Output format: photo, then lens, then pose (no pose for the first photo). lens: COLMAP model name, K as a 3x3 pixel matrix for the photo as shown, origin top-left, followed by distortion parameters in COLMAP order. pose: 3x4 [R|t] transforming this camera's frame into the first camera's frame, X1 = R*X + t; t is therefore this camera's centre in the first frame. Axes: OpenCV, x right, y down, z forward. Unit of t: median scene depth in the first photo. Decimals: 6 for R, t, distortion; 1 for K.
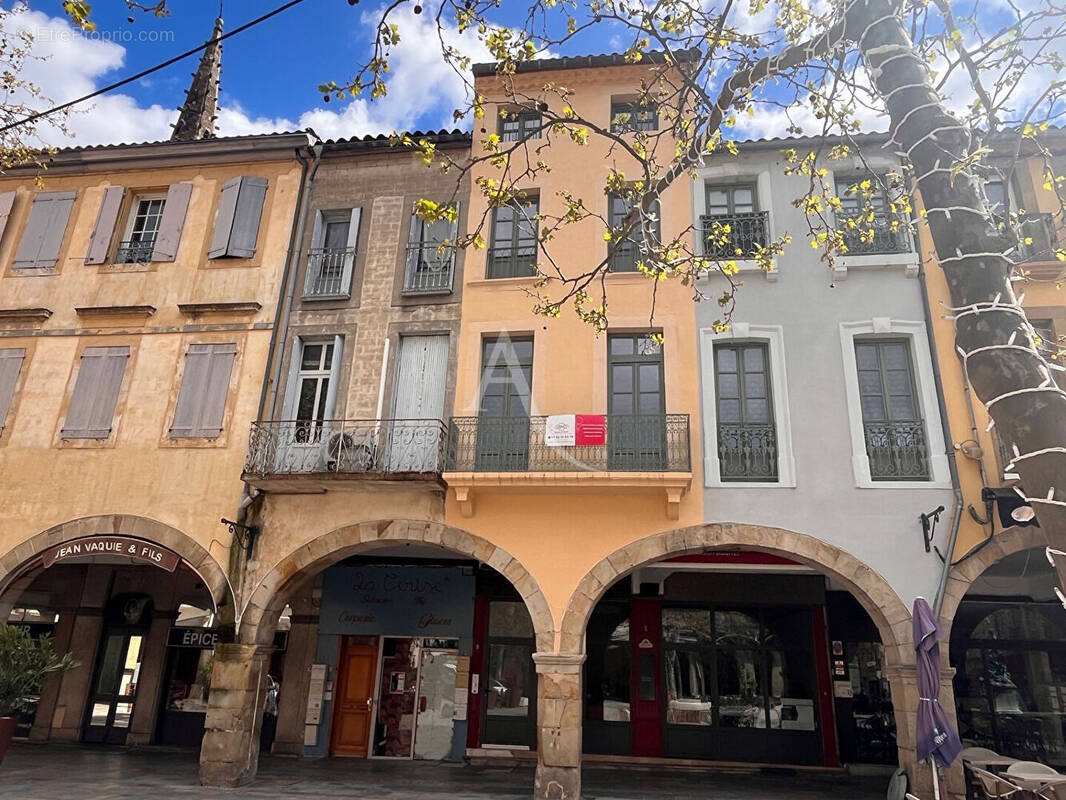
lens RADIAL K [[901.8, 0, 533.0], [0, 901.8, 400.0], [0, 0, 1]] dist [0.068072, -0.004090]
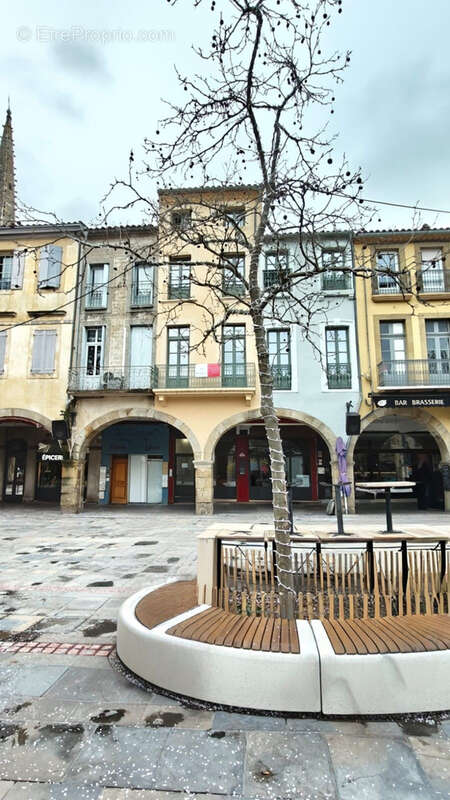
lens RADIAL K [[611.4, 0, 225.0], [0, 611.4, 400.0], [0, 0, 1]] dist [0.232981, 0.000391]
pose [[0.999619, -0.024888, 0.011905, 0.068038], [0.022134, 0.981057, 0.192449, -0.190636], [-0.016469, -0.192112, 0.981235, -0.574003]]
